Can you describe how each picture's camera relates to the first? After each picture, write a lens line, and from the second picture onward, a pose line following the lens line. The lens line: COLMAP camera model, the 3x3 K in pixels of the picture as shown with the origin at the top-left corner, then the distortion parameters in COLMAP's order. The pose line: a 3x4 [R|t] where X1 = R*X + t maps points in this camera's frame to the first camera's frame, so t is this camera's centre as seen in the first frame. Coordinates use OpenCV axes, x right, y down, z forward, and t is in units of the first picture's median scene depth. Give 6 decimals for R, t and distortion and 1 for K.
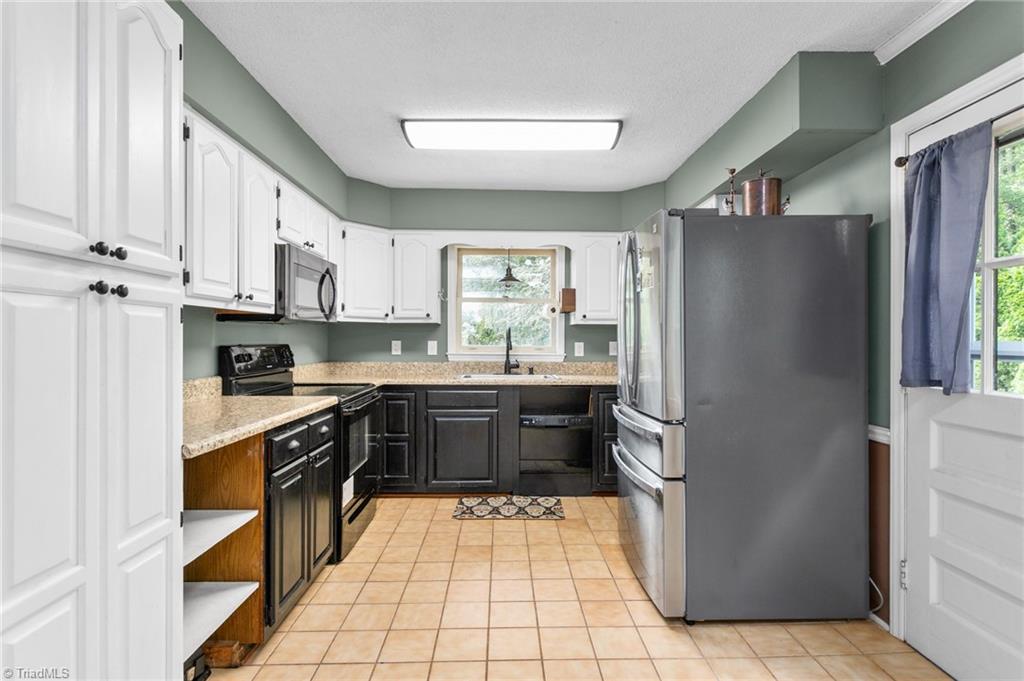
lens RADIAL K [[491.8, 0, 515.0], [0, 491.8, 339.7], [0, 0, 1]] dist [-0.004984, 0.003205]
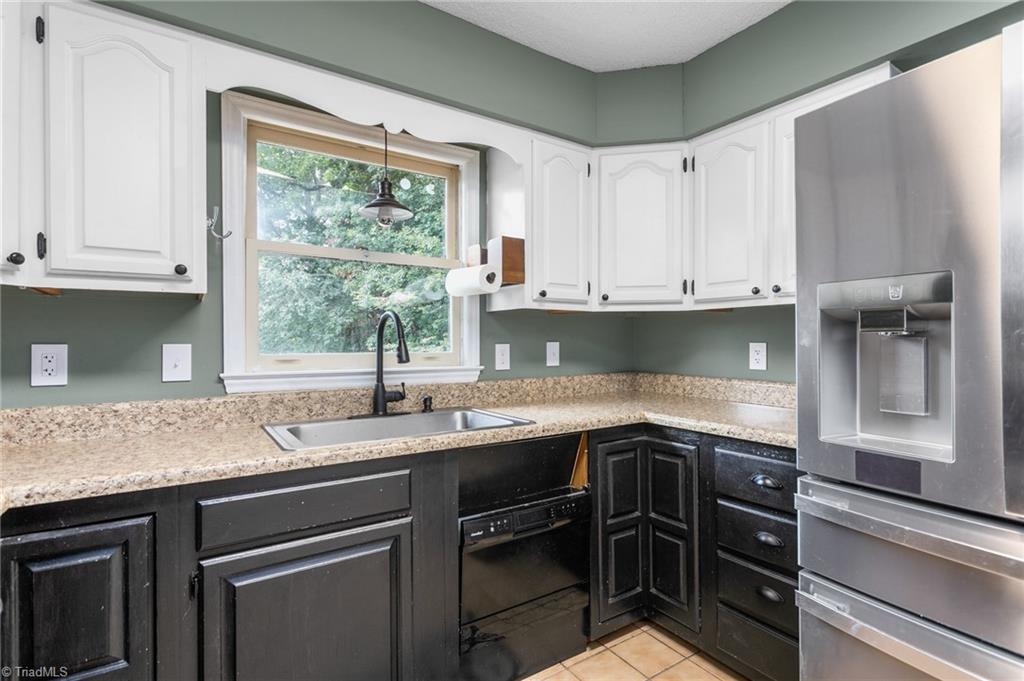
lens RADIAL K [[491.8, 0, 514.8], [0, 491.8, 340.9], [0, 0, 1]] dist [-0.004984, 0.003205]
pose [[0.845465, -0.006092, 0.533997, -0.187977], [0.006534, 0.999978, 0.001062, 0.001620], [-0.533992, 0.002591, 0.845486, 0.671439]]
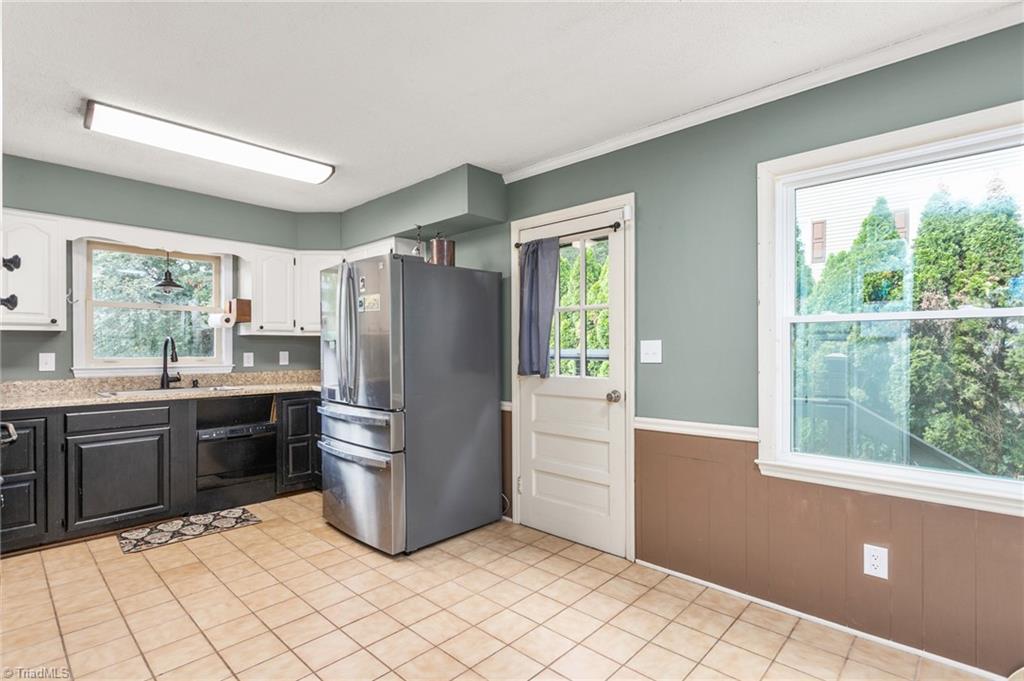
lens RADIAL K [[491.8, 0, 517.5], [0, 491.8, 348.0], [0, 0, 1]] dist [-0.004984, 0.003205]
pose [[0.701693, -0.004976, 0.712463, -0.250004], [0.006079, 0.999981, 0.000996, -0.002657], [-0.712454, 0.003632, 0.701709, -0.118077]]
